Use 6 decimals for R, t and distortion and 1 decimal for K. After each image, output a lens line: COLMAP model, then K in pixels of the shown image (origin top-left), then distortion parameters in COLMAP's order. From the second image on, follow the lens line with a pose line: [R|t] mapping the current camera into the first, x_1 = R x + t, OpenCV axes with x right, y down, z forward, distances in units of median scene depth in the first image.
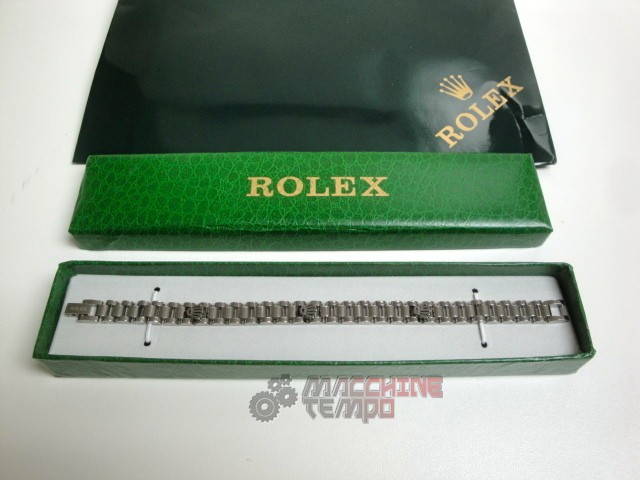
lens RADIAL K [[504.1, 0, 320.0], [0, 504.1, 240.0], [0, 0, 1]] dist [-0.128817, 0.011712]
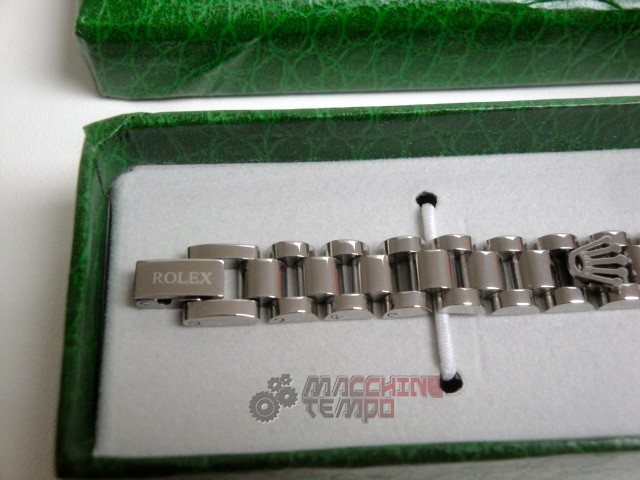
lens RADIAL K [[803.7, 0, 331.1], [0, 803.7, 240.0], [0, 0, 1]] dist [-0.007334, 0.016065]
pose [[0.997905, -0.040861, 0.050151, -0.421798], [0.035795, 0.994536, 0.098067, 0.075086], [-0.053885, -0.096066, 0.993915, 0.523189]]
